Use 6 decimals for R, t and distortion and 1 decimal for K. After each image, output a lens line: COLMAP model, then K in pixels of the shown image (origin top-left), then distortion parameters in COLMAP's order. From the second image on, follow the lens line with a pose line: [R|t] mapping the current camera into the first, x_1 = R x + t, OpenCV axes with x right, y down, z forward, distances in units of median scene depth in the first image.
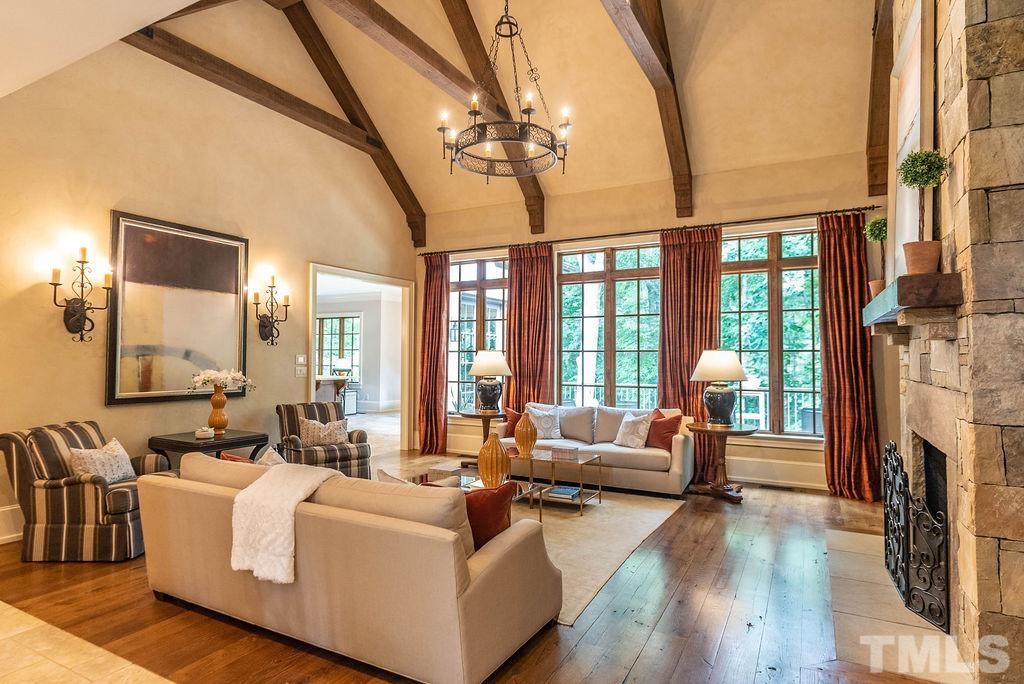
lens RADIAL K [[555.9, 0, 513.0], [0, 555.9, 343.1], [0, 0, 1]] dist [-0.005332, -0.000390]
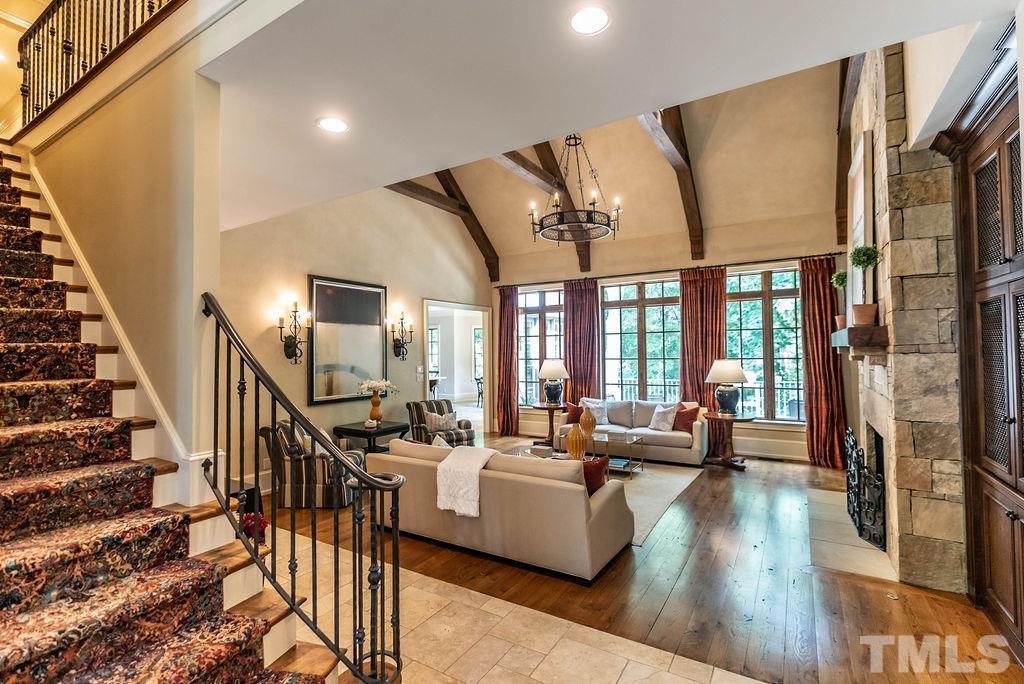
lens RADIAL K [[469.8, 0, 510.3], [0, 469.8, 341.1], [0, 0, 1]] dist [-0.017256, 0.005775]
pose [[0.998047, -0.017250, -0.060033, -0.103419], [0.017596, 0.999832, 0.005226, -0.054672], [0.059932, -0.006272, 0.998183, -0.209554]]
